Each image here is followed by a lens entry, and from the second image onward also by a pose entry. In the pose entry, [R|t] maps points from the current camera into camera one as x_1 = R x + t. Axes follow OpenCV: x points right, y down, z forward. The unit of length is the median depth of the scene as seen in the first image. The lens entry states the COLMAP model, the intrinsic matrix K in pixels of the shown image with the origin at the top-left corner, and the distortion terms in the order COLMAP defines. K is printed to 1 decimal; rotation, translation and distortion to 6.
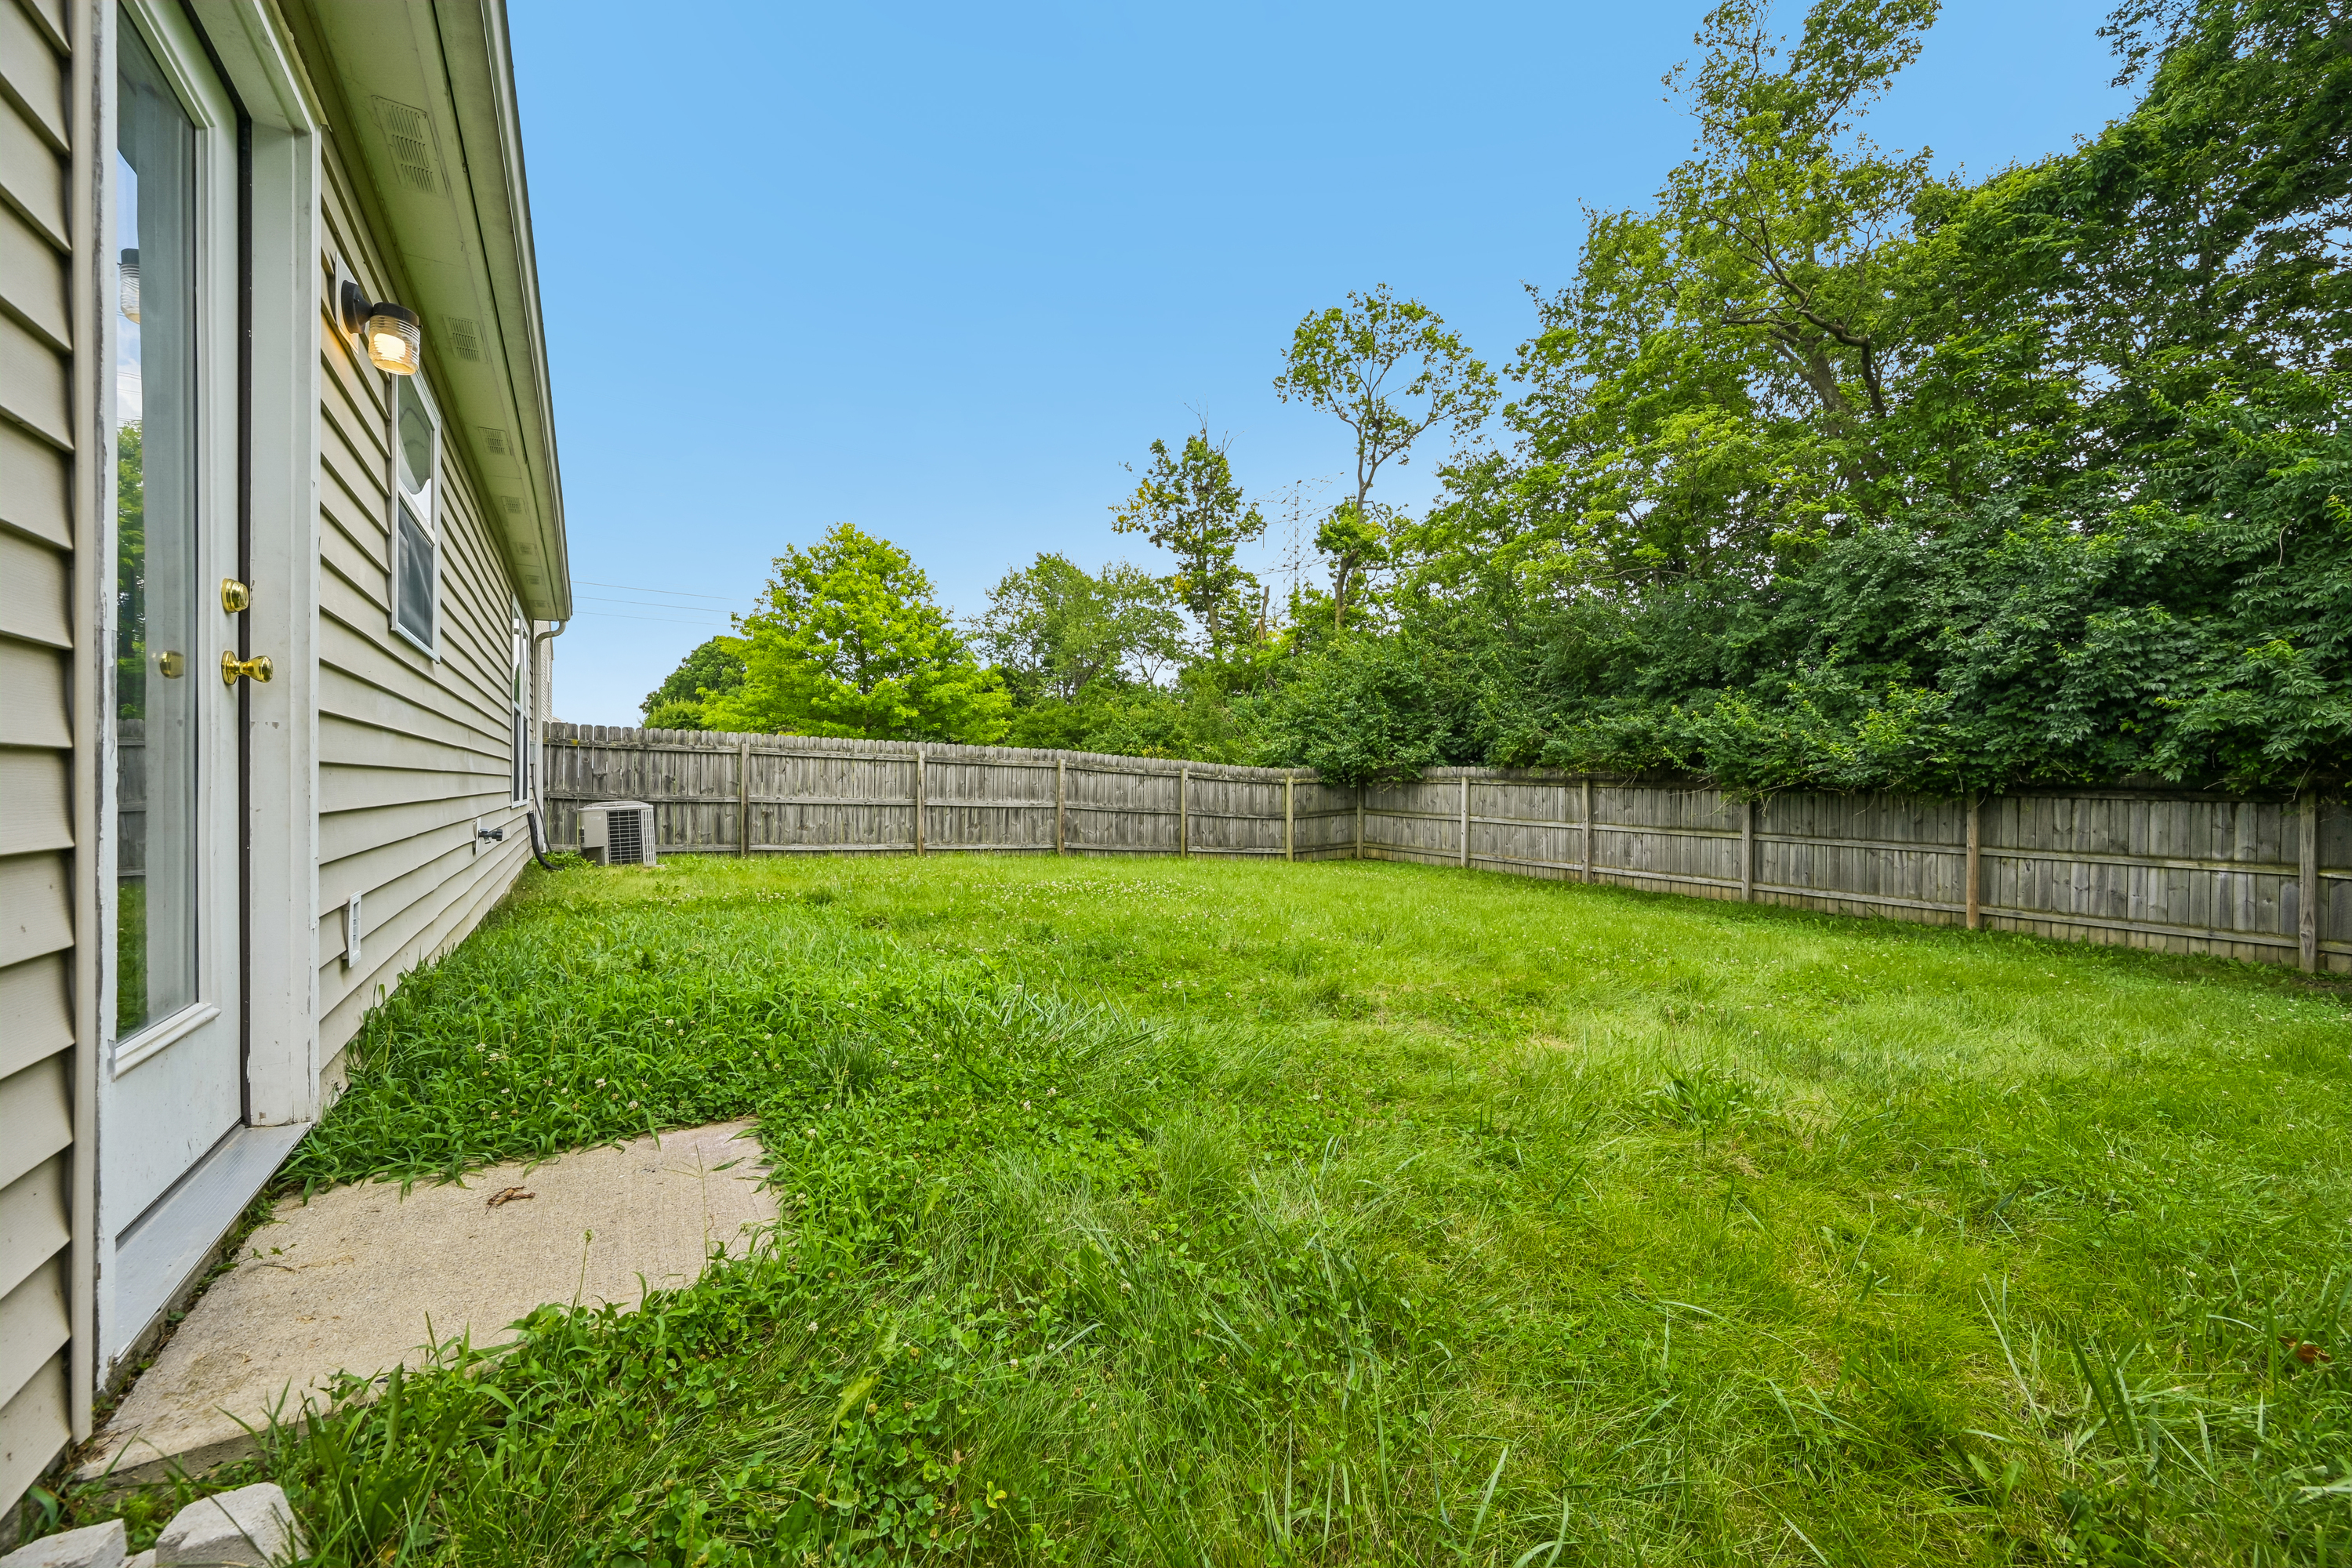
lens RADIAL K [[934.4, 0, 1170.4], [0, 934.4, 808.3], [0, 0, 1]] dist [0.003198, -0.000176]
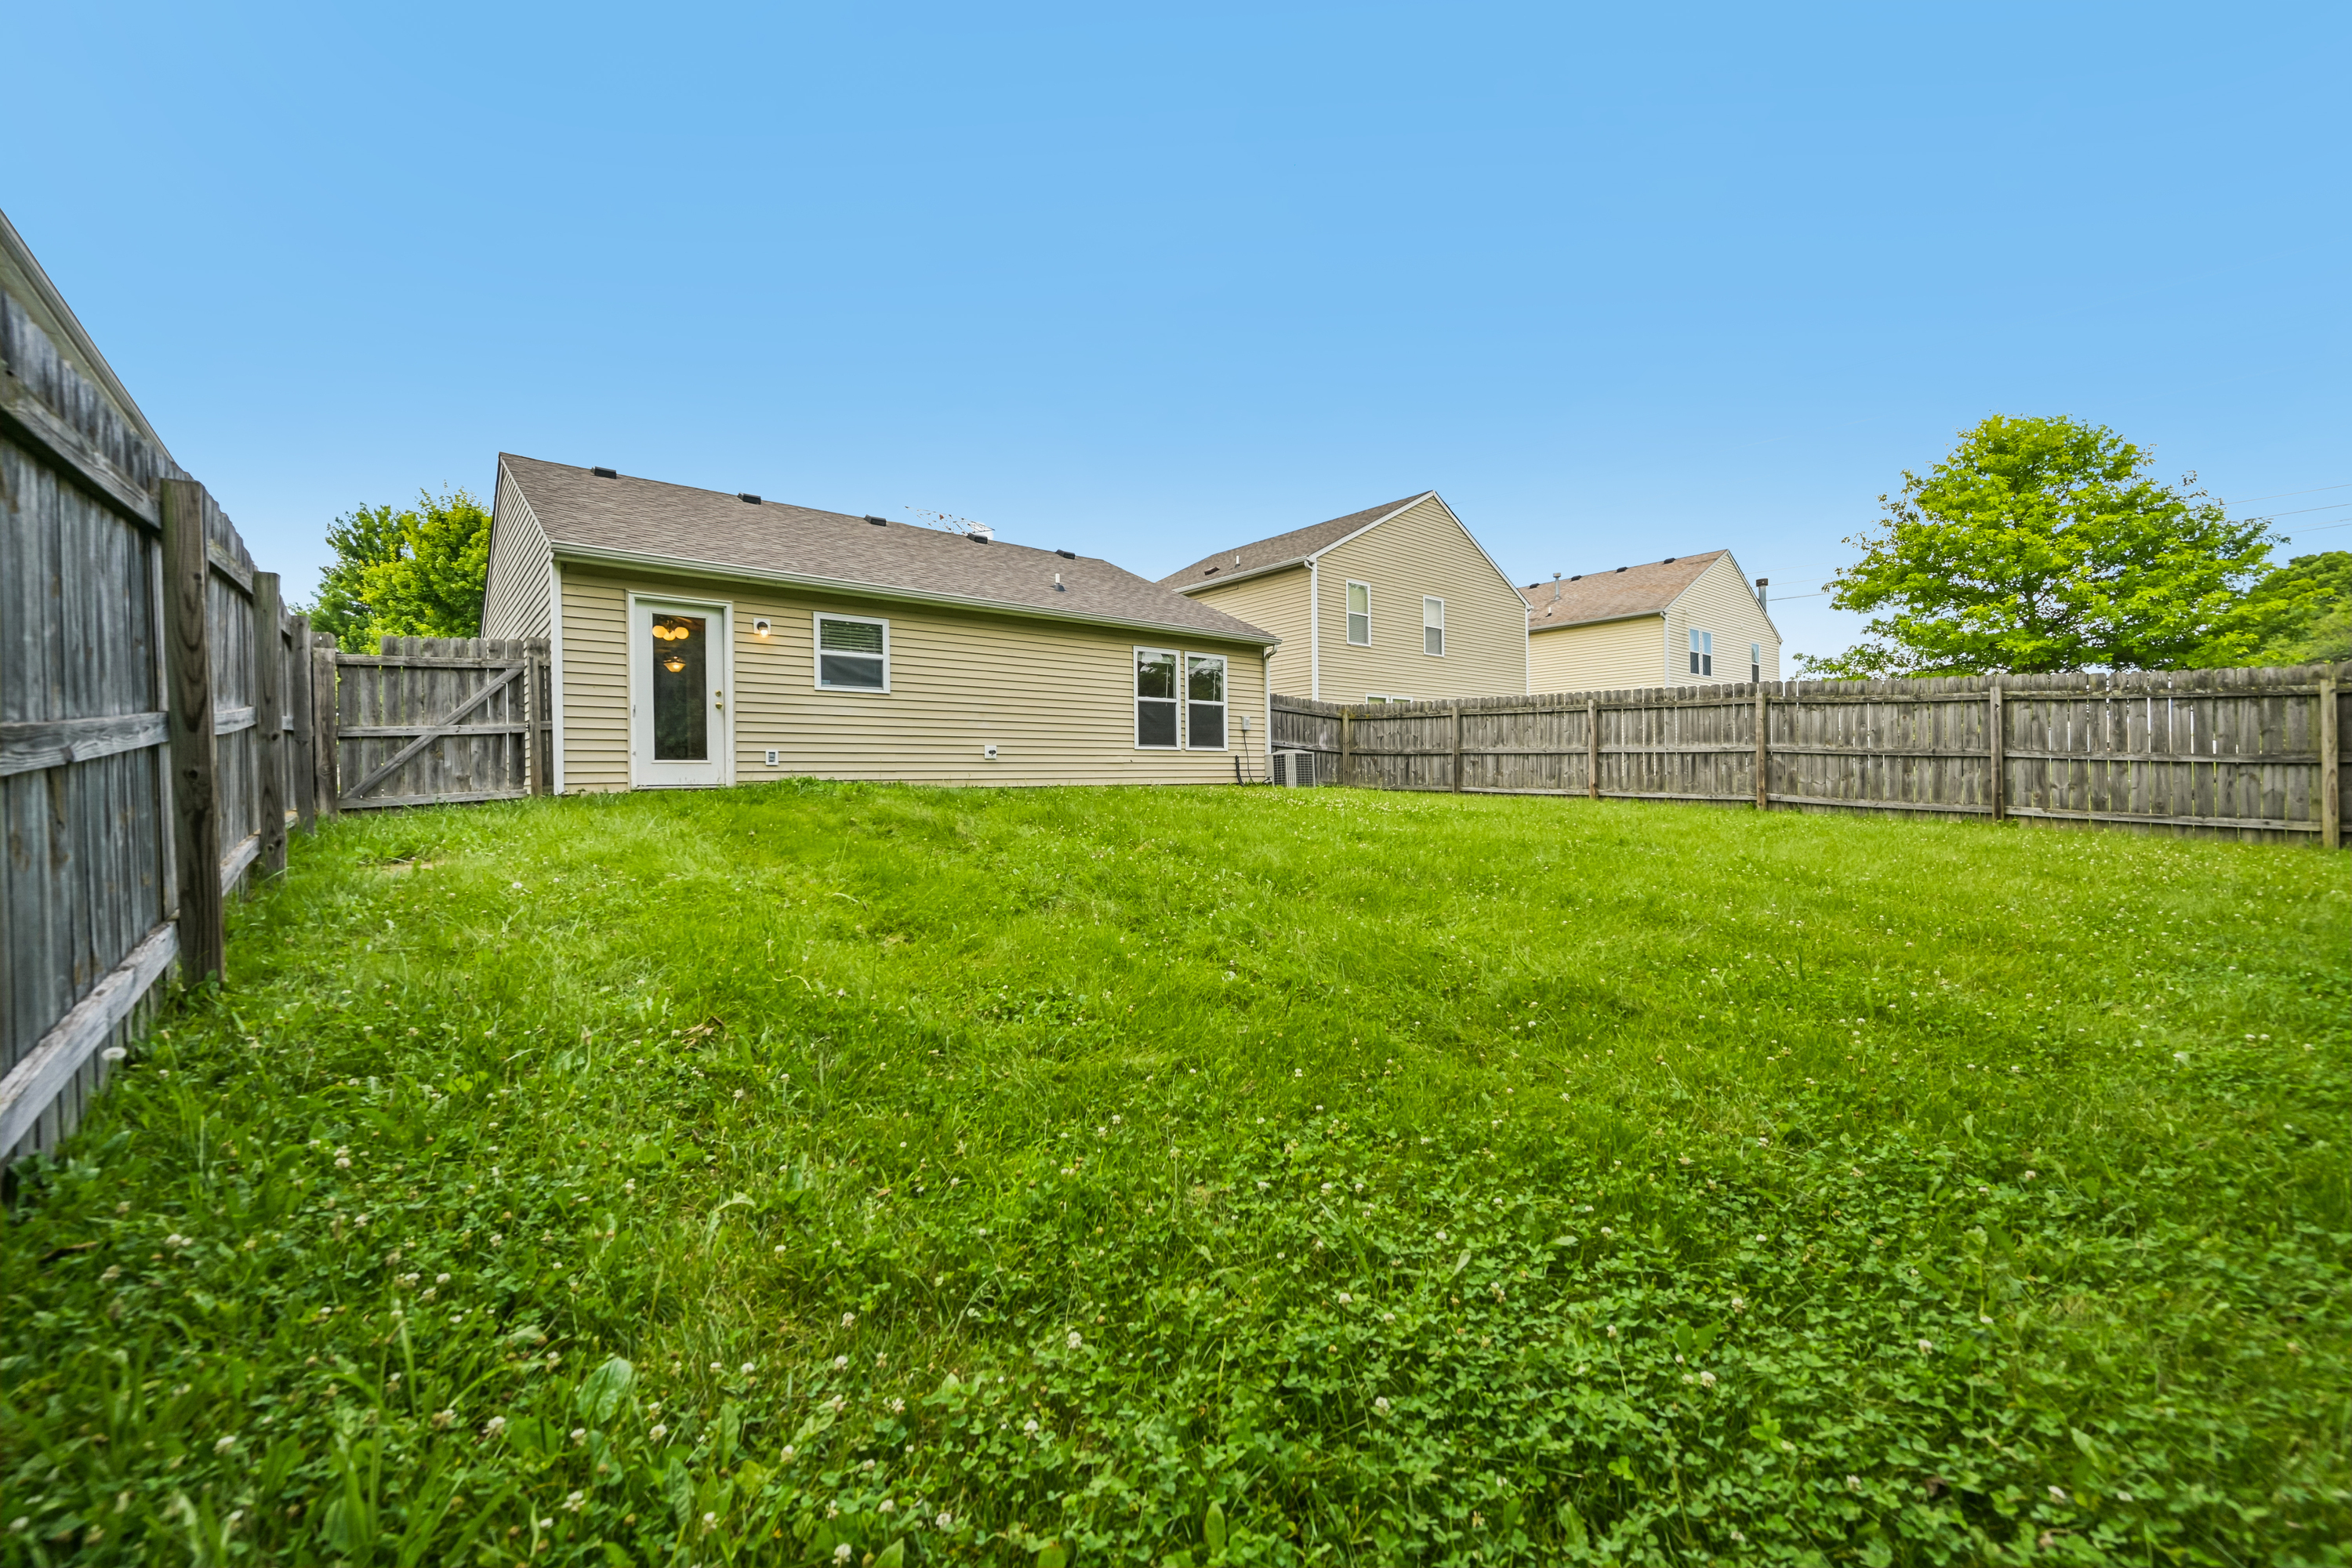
lens RADIAL K [[934.4, 0, 1197.5], [0, 934.4, 784.3], [0, 0, 1]] dist [0.003198, -0.000176]
pose [[0.172951, 0.010377, -0.984876, 0.624714], [0.001543, 0.999940, 0.010807, 0.018552], [0.984929, -0.003388, 0.172925, 0.376628]]
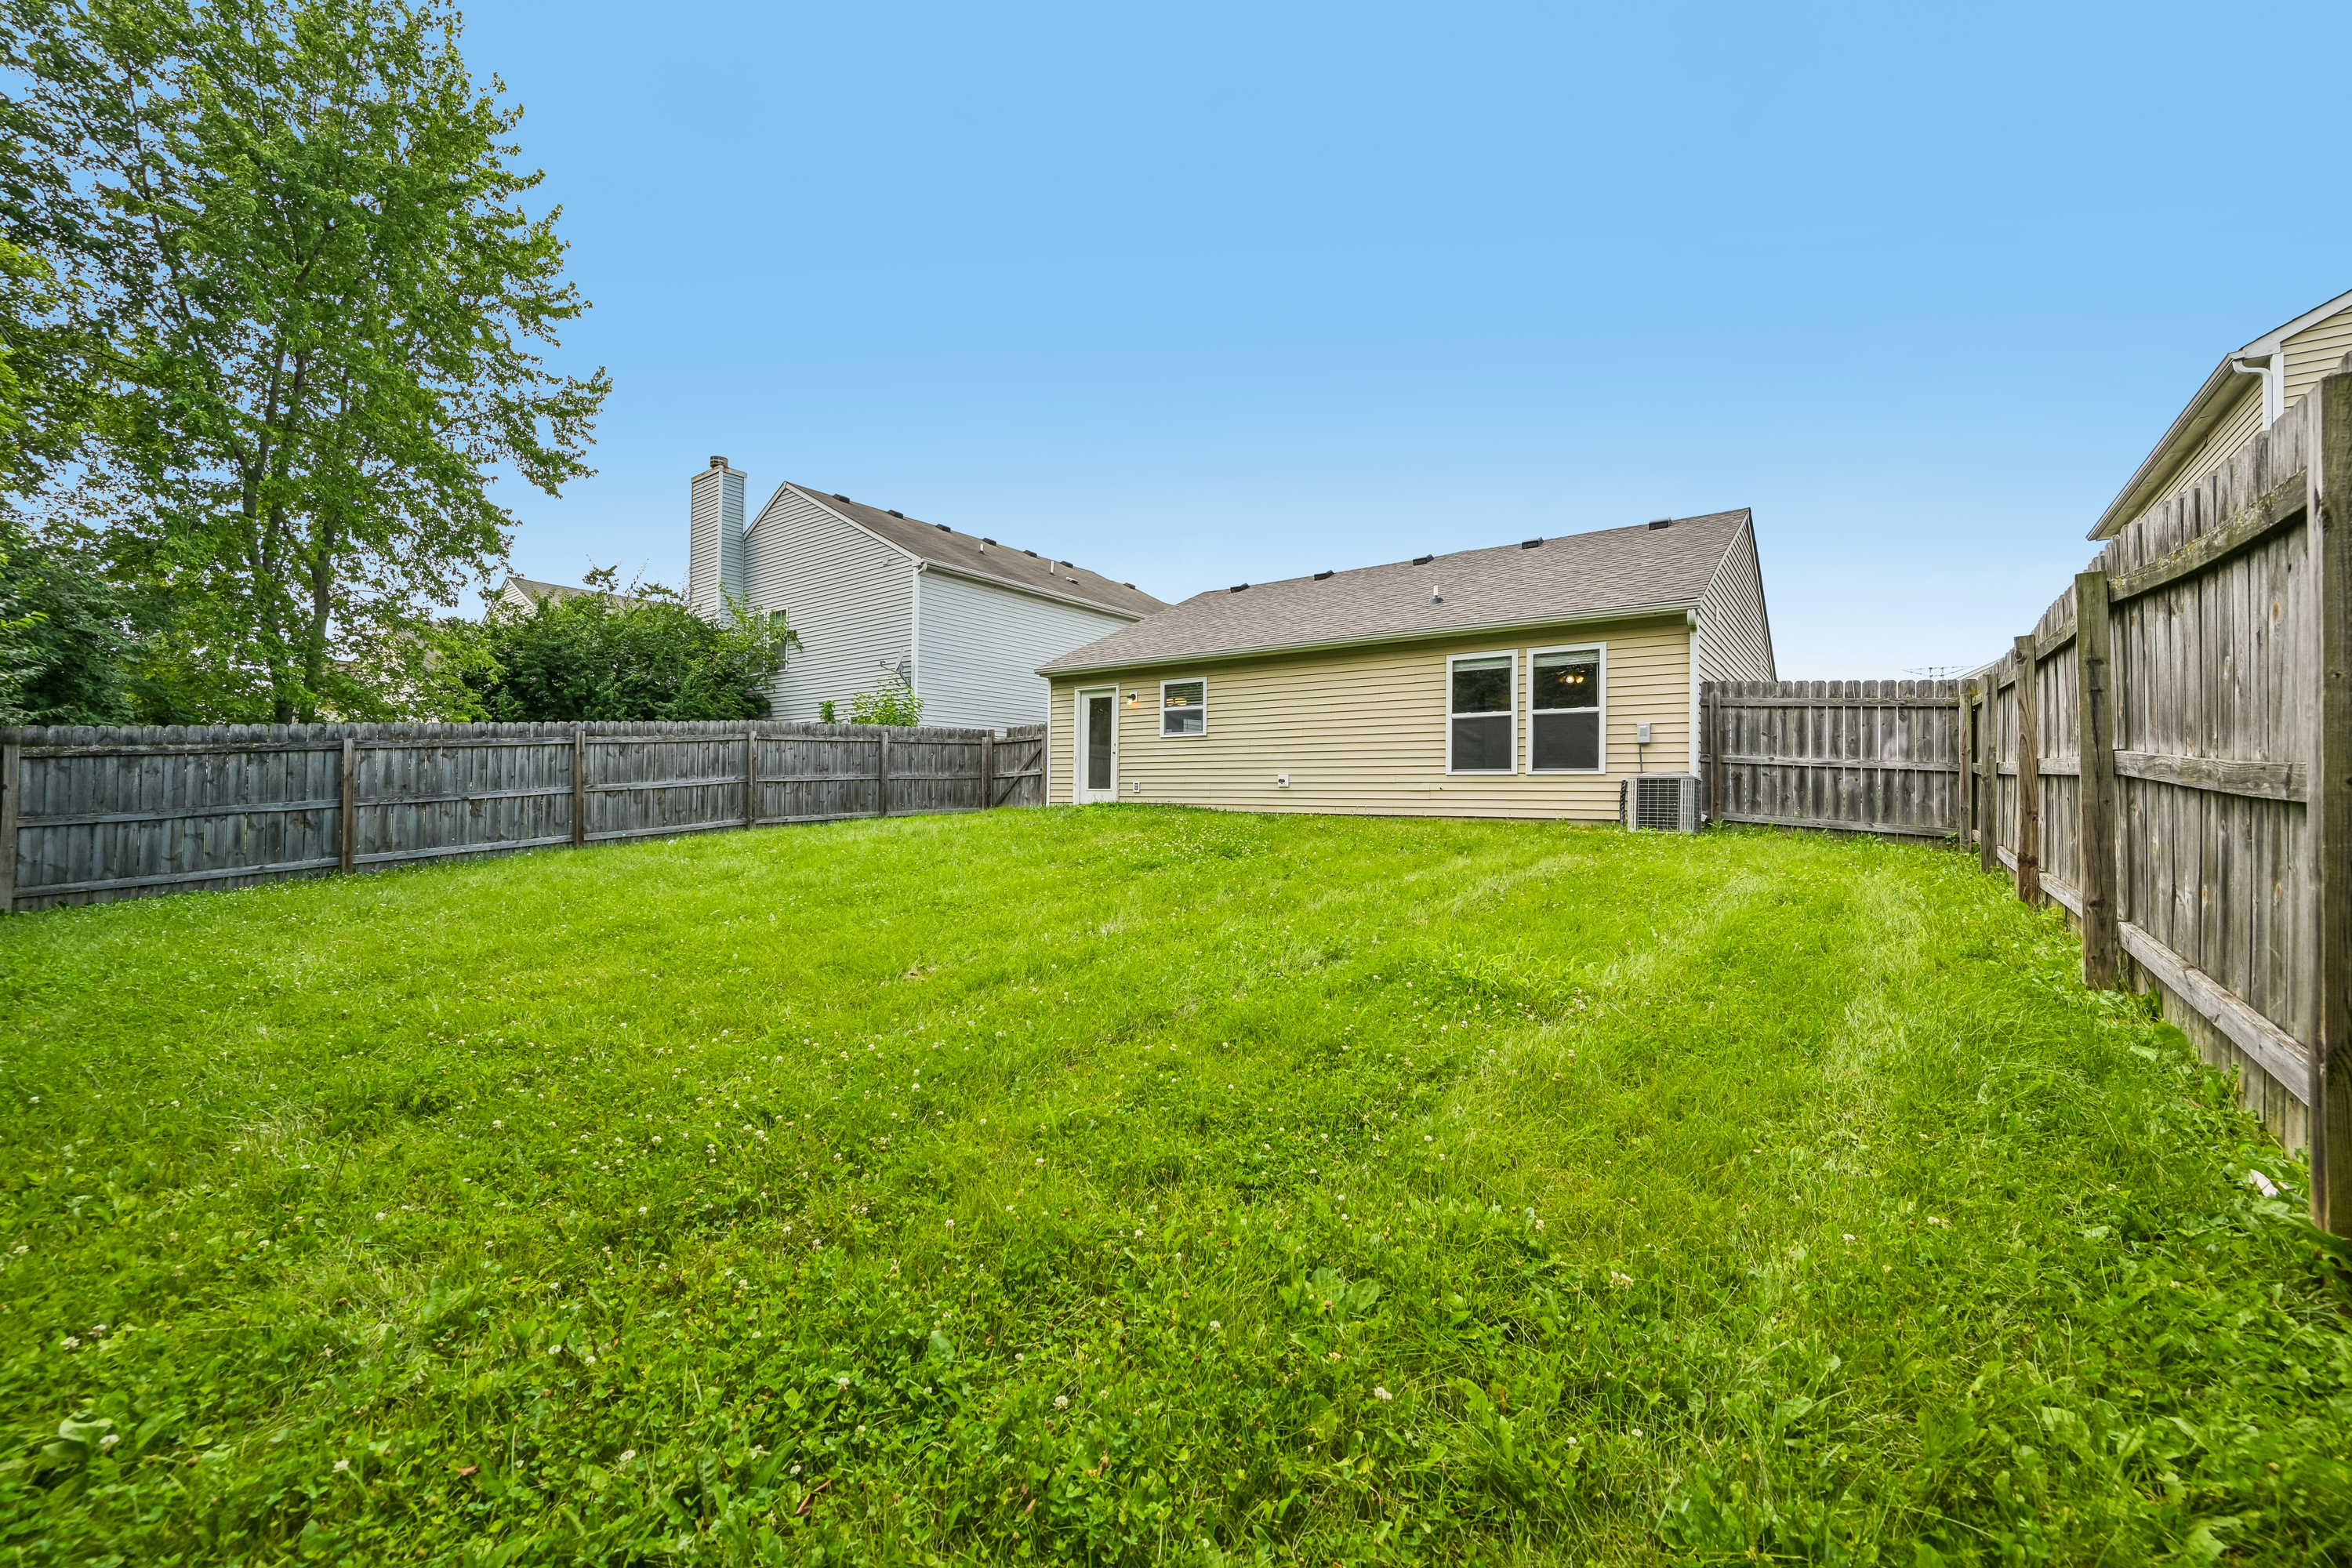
lens RADIAL K [[934.4, 0, 1190.5], [0, 934.4, 775.1], [0, 0, 1]] dist [0.003198, -0.000176]
pose [[-0.929889, -0.009062, -0.367729, 0.182402], [-0.005593, 0.999929, -0.010498, 0.002745], [0.367799, -0.007705, -0.929874, 1.165758]]
